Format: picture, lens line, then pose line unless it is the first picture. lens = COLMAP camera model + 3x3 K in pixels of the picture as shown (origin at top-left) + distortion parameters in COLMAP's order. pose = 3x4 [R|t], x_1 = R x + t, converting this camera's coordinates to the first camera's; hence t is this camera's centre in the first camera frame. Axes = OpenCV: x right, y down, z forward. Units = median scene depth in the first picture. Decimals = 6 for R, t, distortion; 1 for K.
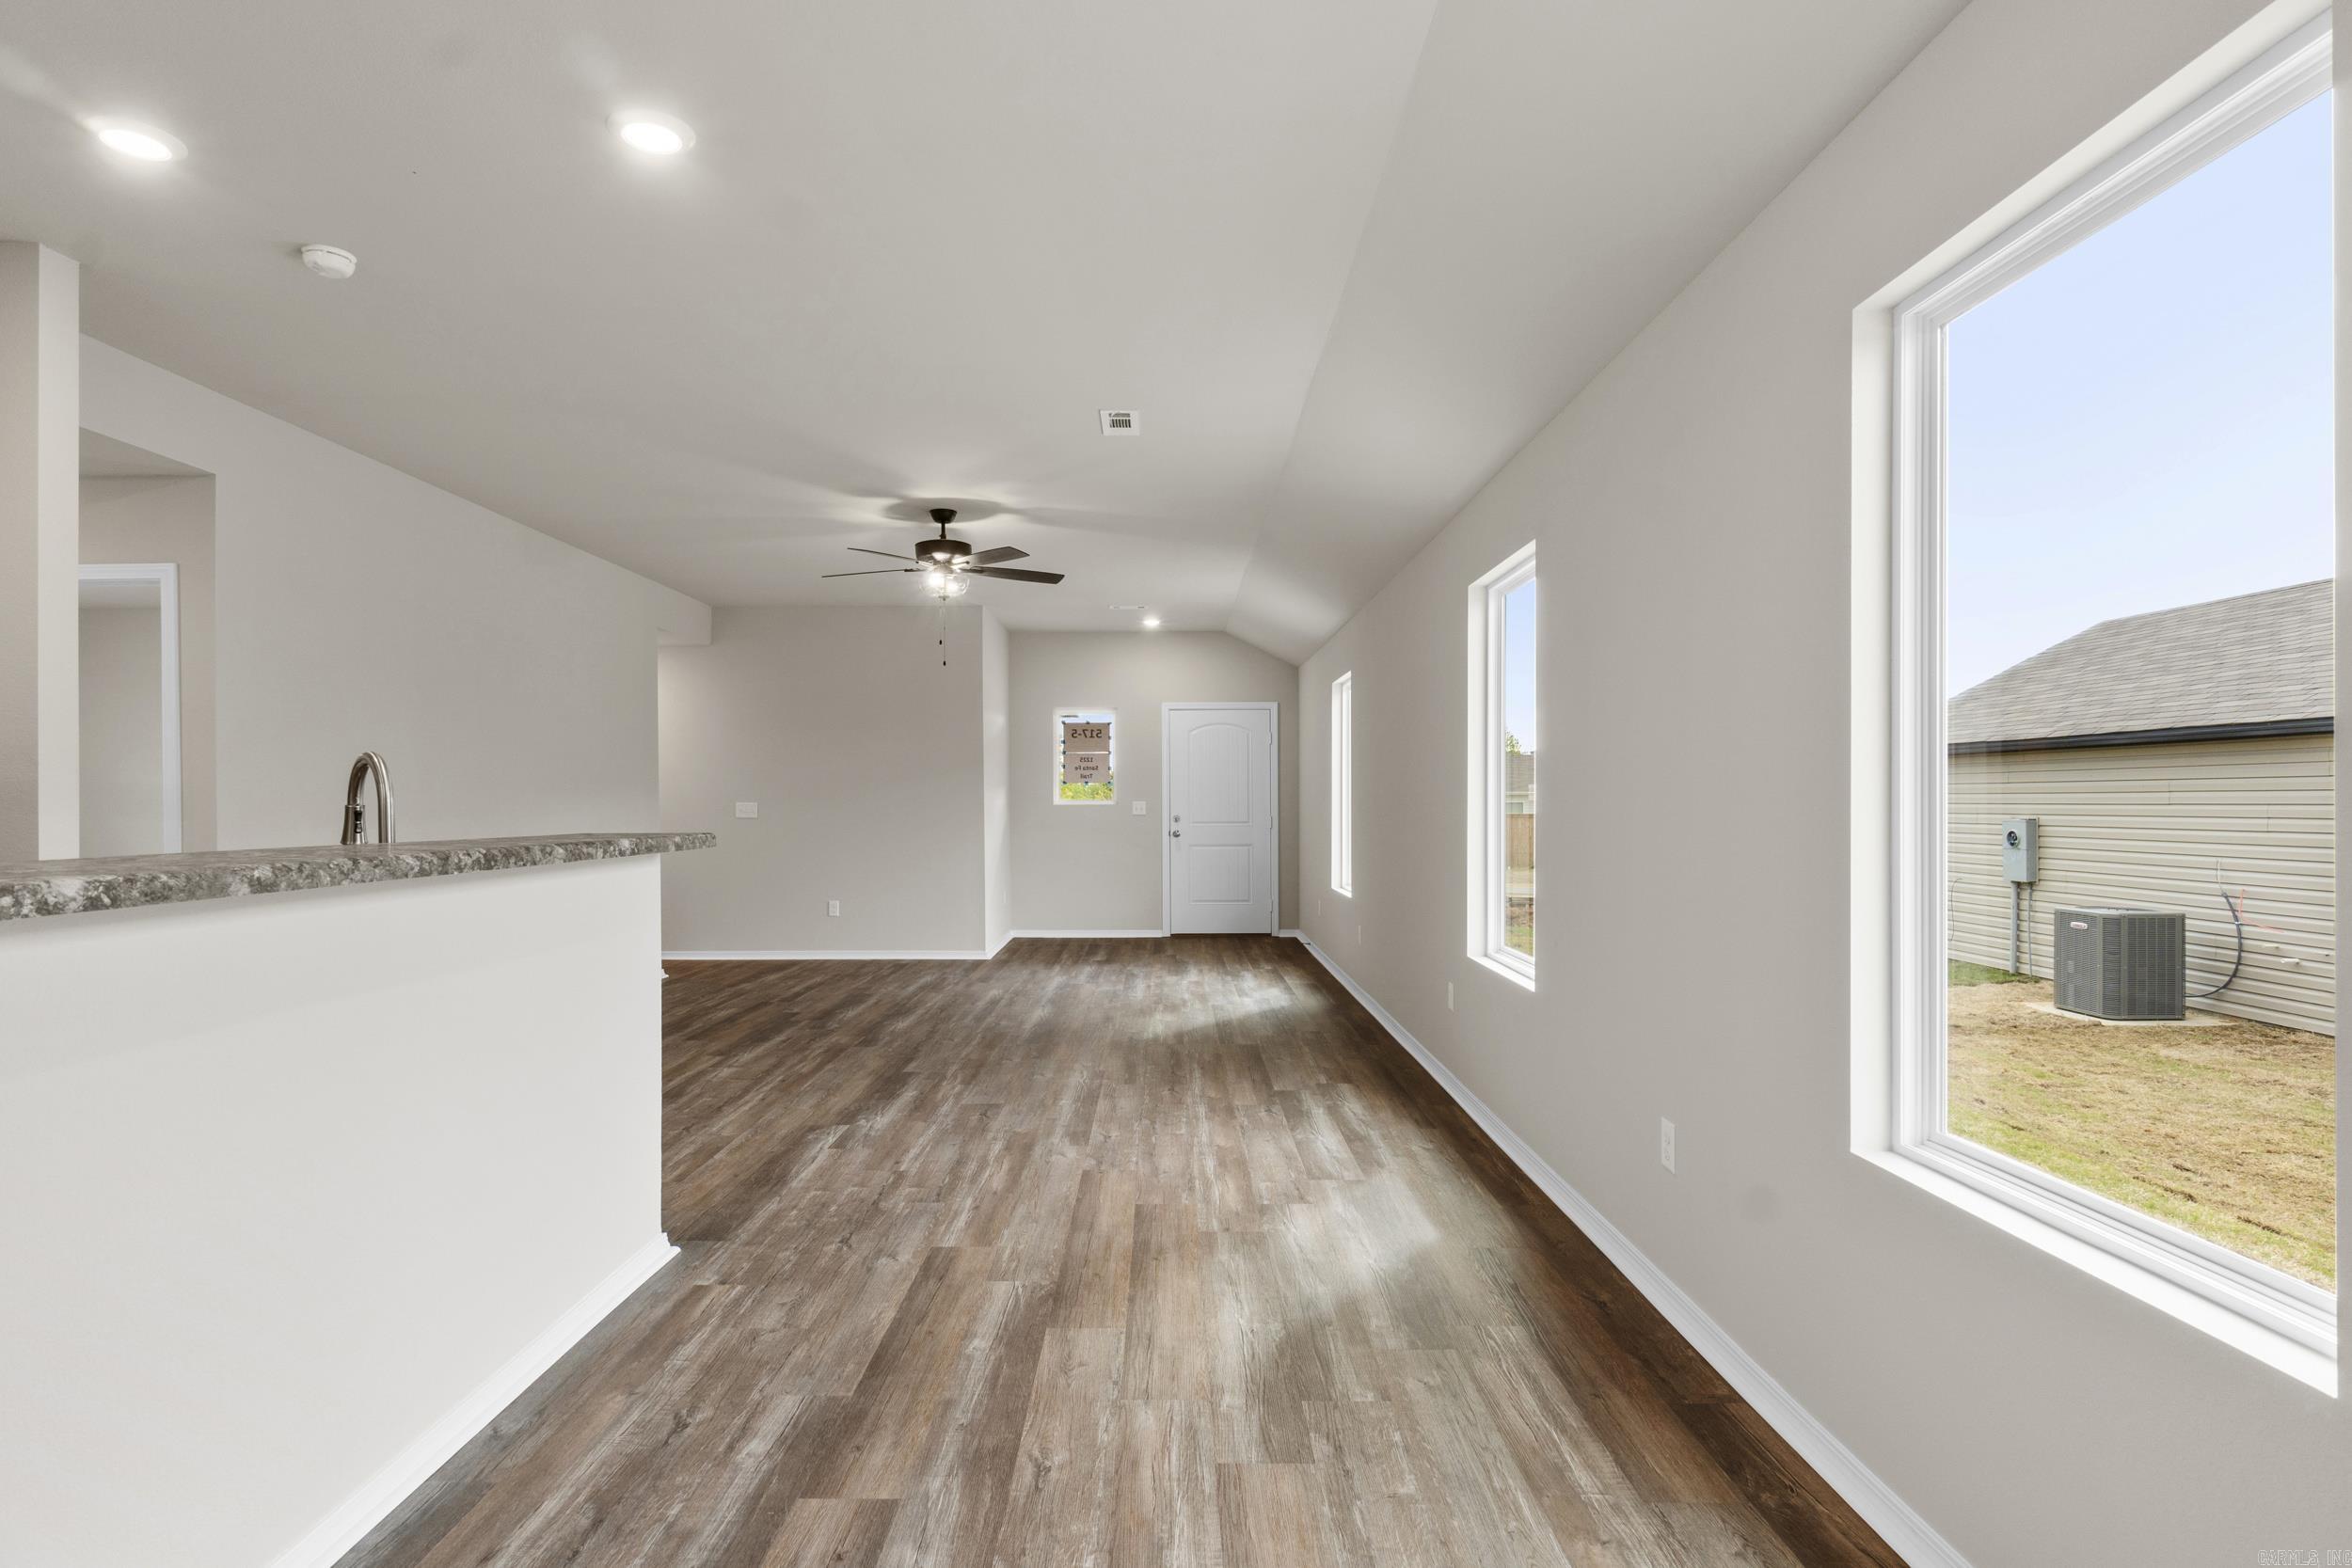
lens RADIAL K [[1224.5, 0, 1171.8], [0, 1224.5, 804.4], [0, 0, 1]] dist [-0.000136, 0.000346]
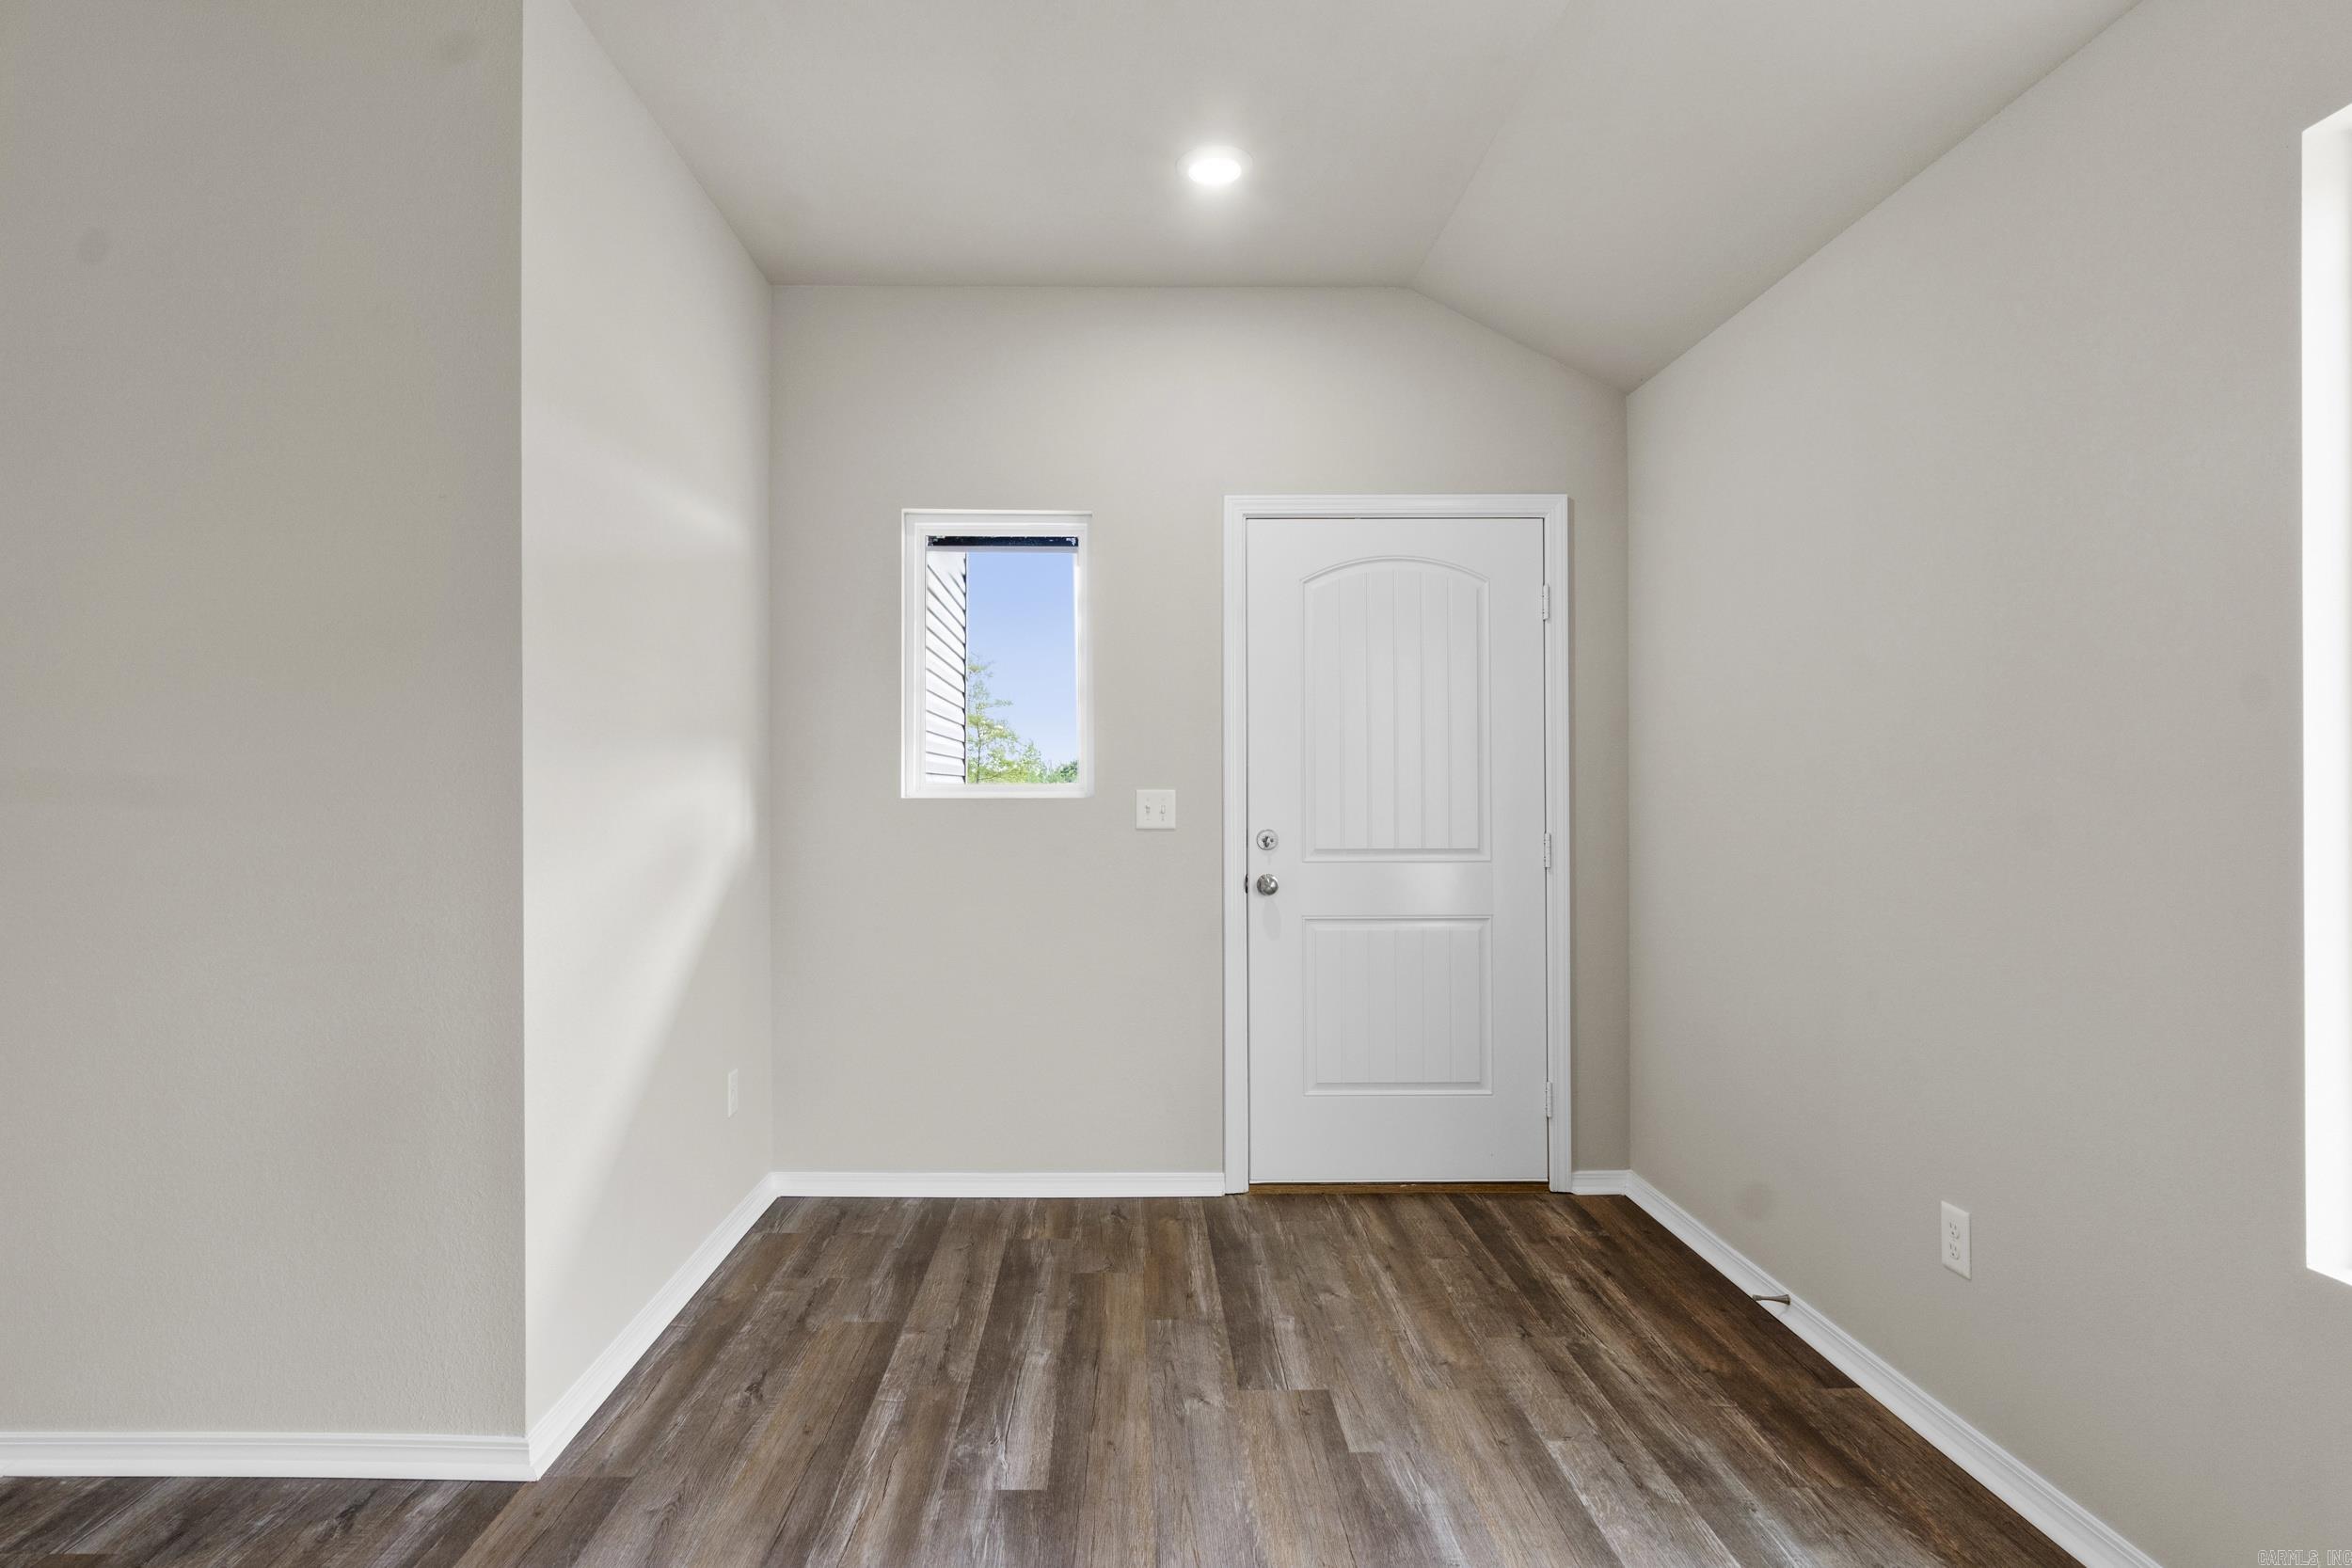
lens RADIAL K [[1169.8, 0, 1129.9], [0, 1169.8, 763.9], [0, 0, 1]] dist [-0.000280, -0.000012]
pose [[0.999992, 0.003792, -0.001509, -0.100274], [-0.003804, 0.999963, -0.007686, -0.020260], [0.001480, 0.007692, 0.999969, 2.023024]]
